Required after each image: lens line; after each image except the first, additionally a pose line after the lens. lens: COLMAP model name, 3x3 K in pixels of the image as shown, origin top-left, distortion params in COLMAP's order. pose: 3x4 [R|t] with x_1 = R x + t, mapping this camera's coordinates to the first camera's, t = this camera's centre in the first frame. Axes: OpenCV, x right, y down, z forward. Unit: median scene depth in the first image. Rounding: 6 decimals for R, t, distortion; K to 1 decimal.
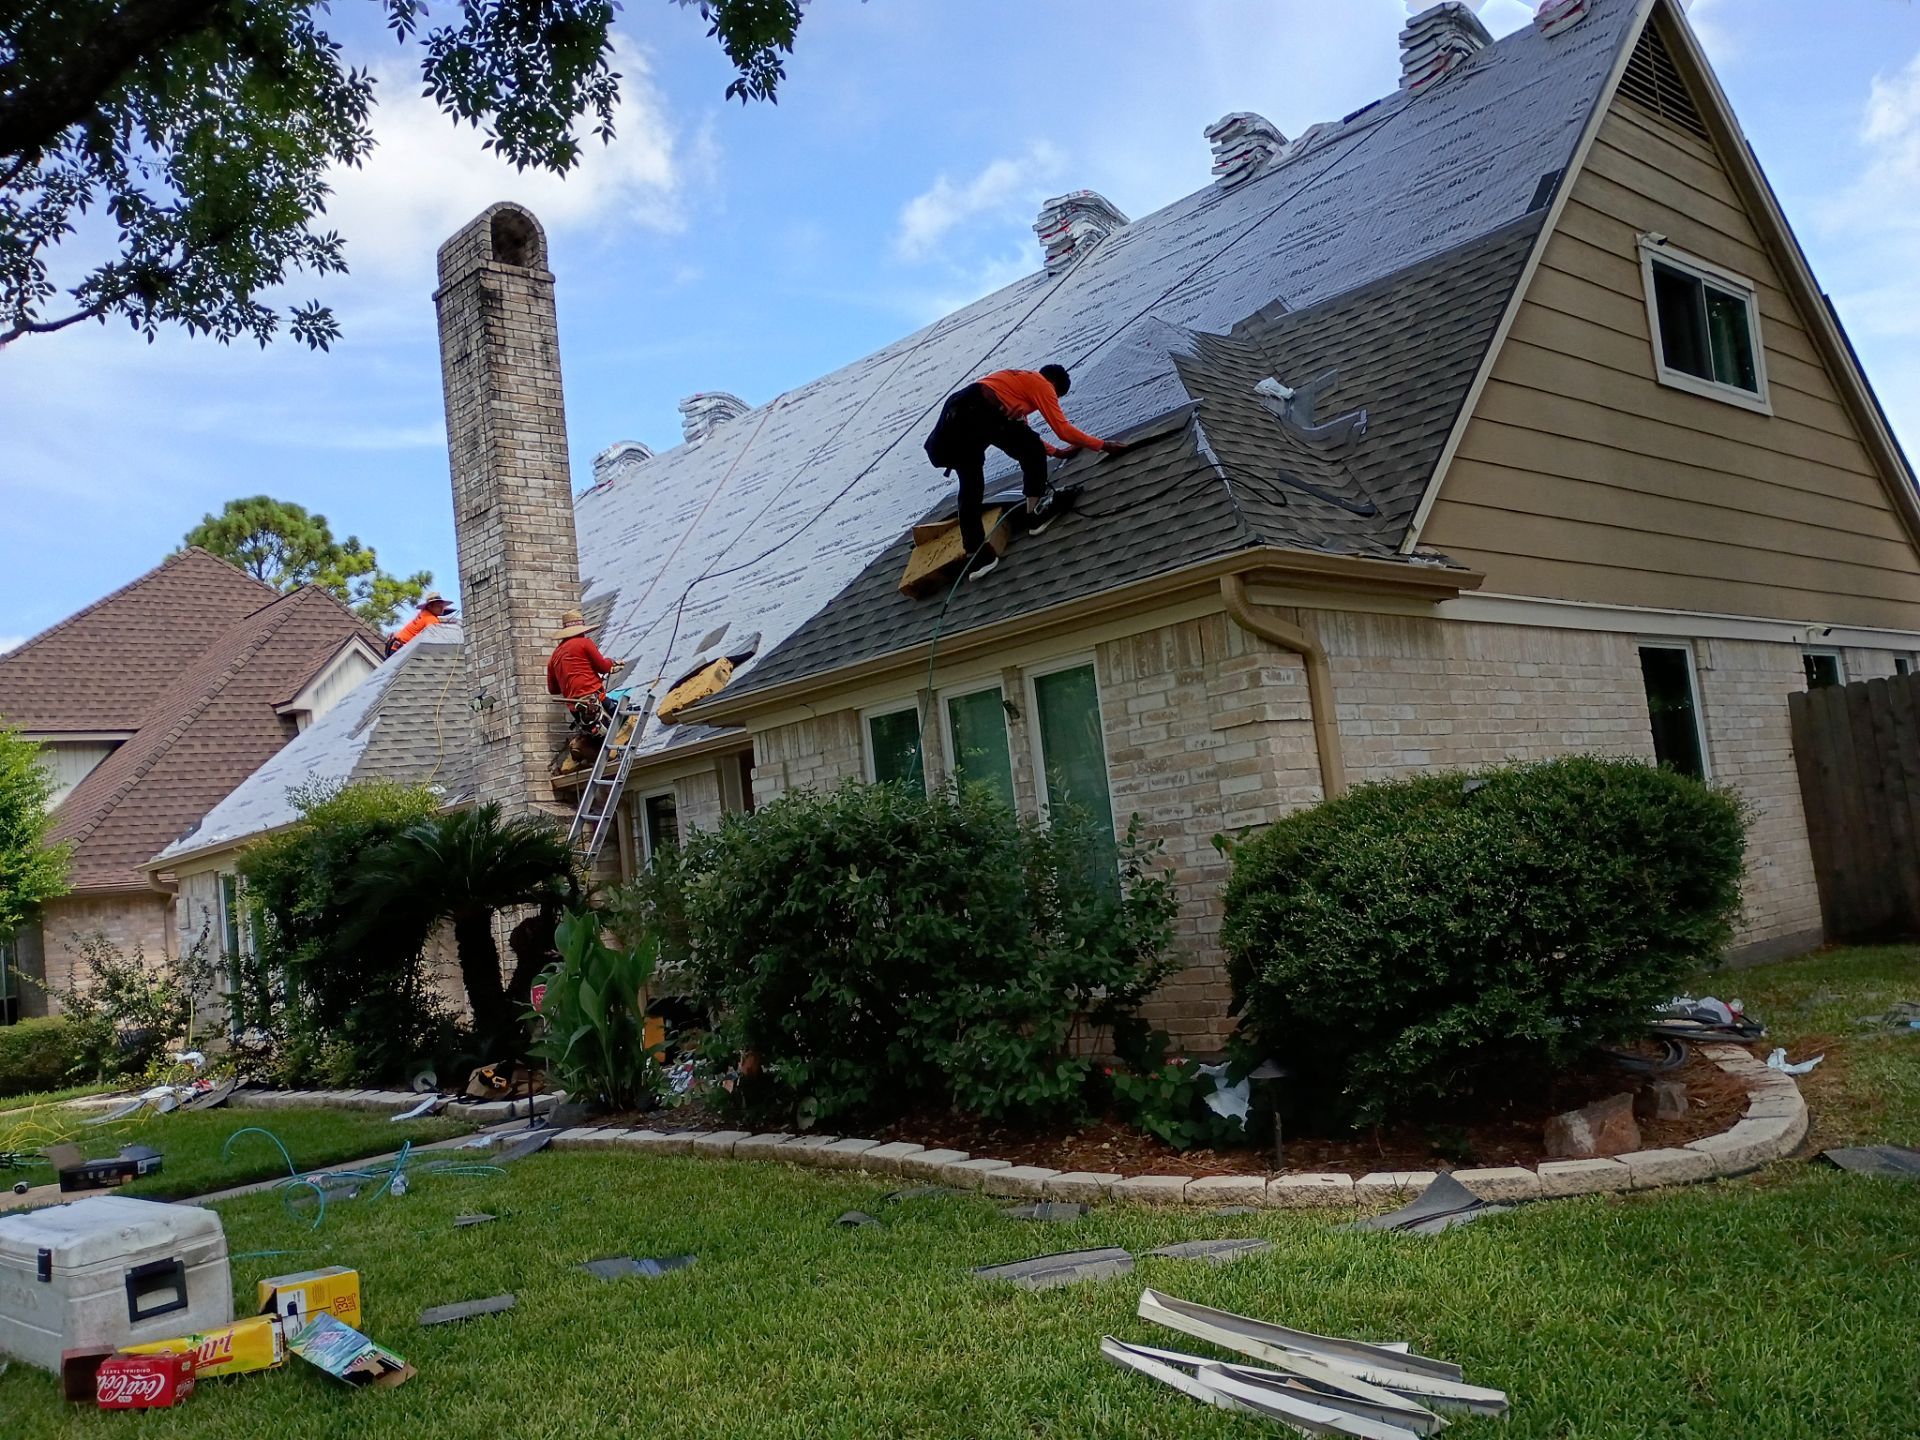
lens RADIAL K [[1641.6, 0, 960.0], [0, 1641.6, 720.0], [0, 0, 1]] dist [0.077403, -0.048443]
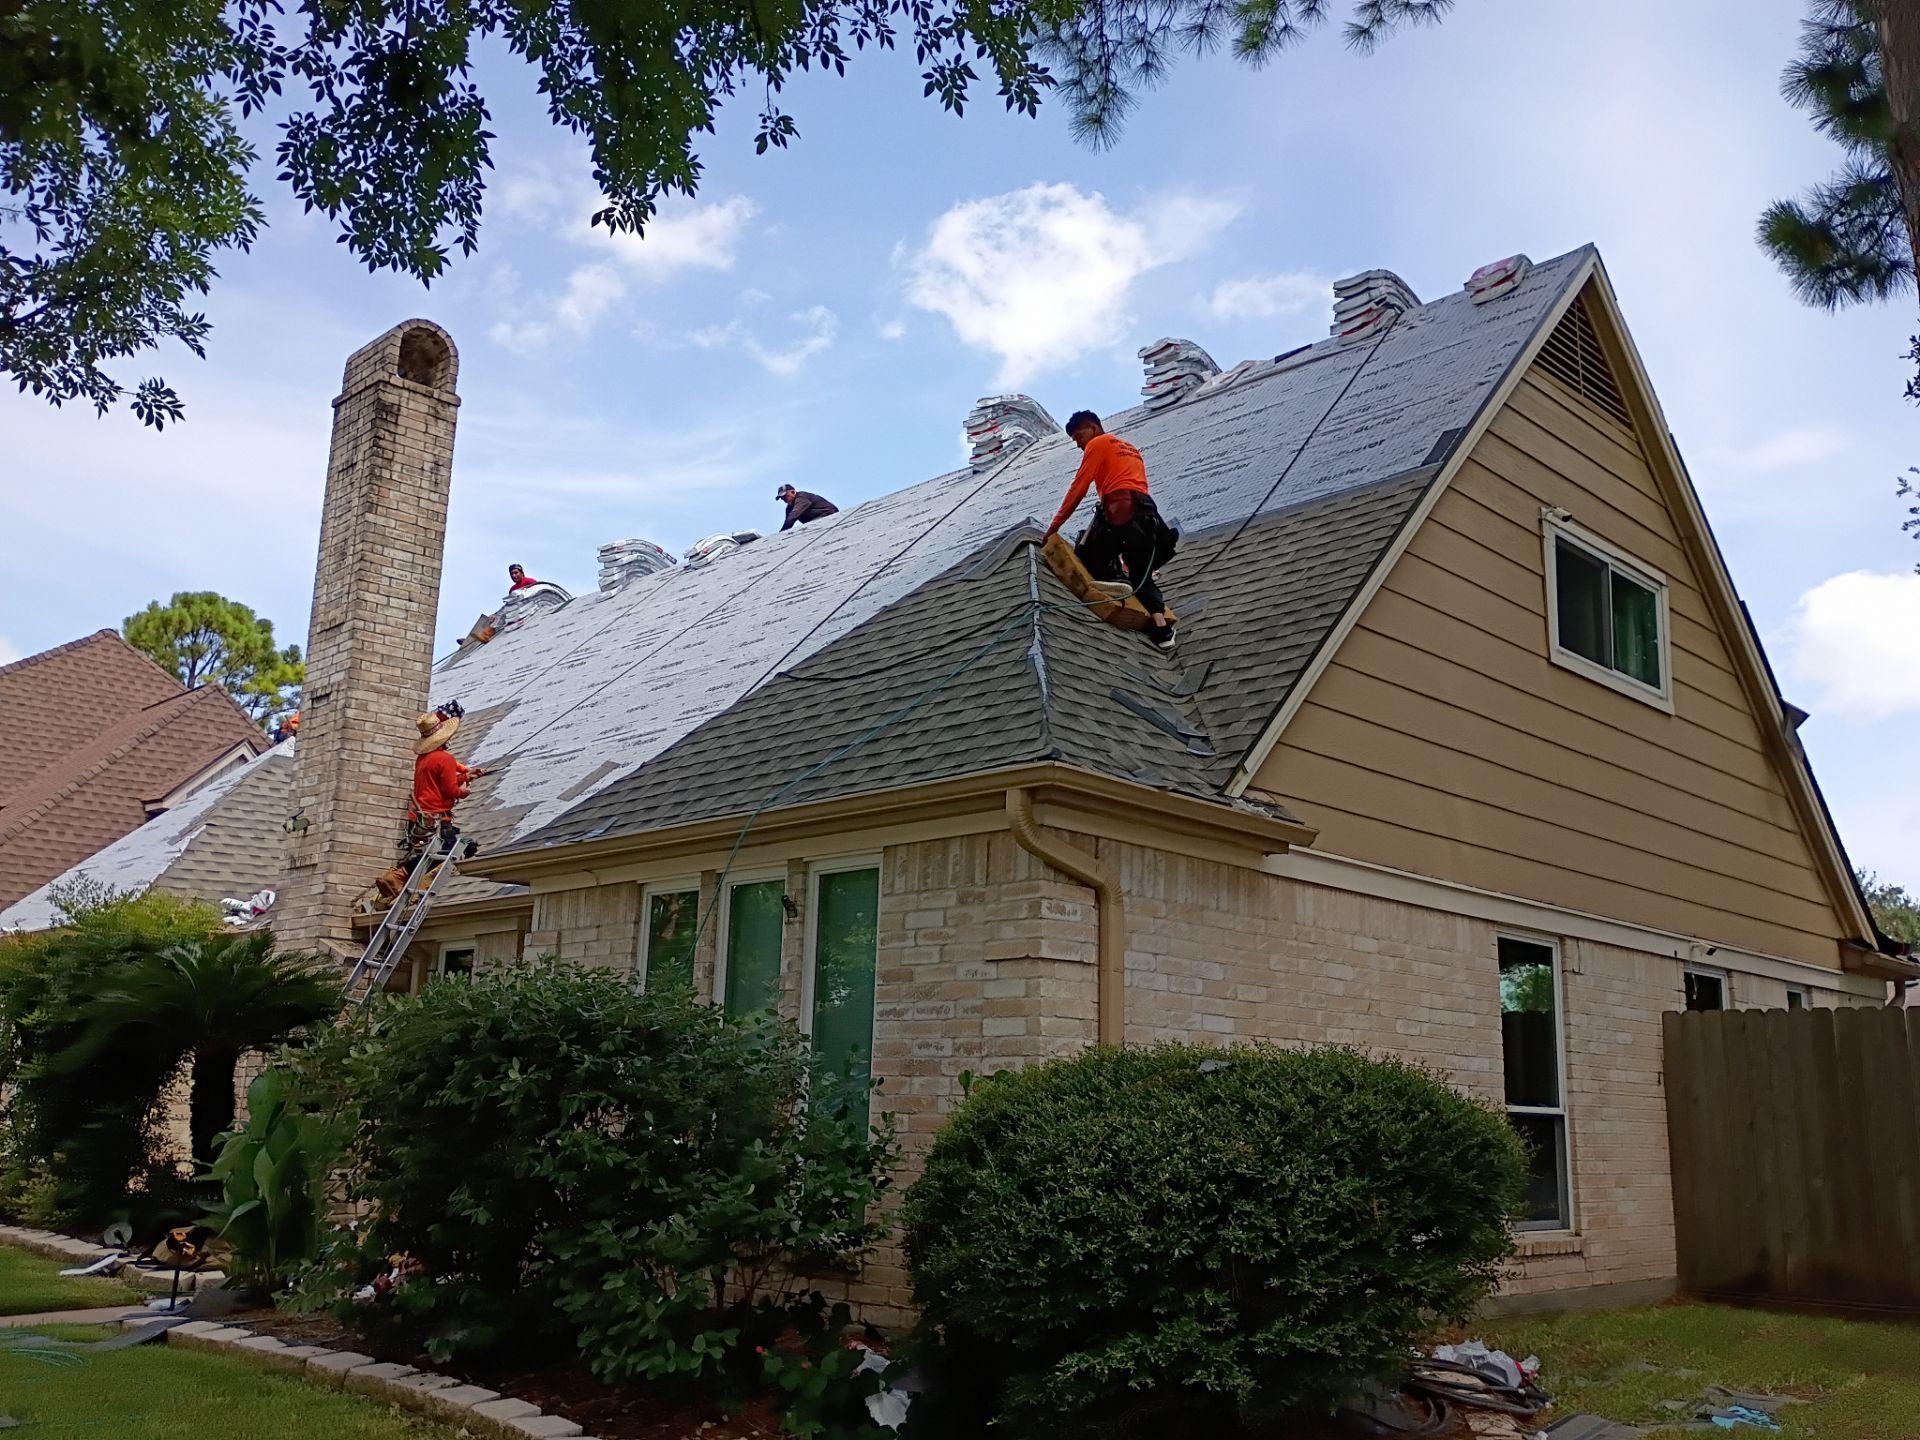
lens RADIAL K [[1654.9, 0, 927.8], [0, 1654.9, 719.6], [0, 0, 1]] dist [0.061499, -0.056209]
pose [[0.990079, 0.140496, -0.002276, 0.083127], [-0.139753, 0.982895, -0.119945, -0.007582], [-0.014615, 0.119073, 0.992778, 0.075075]]
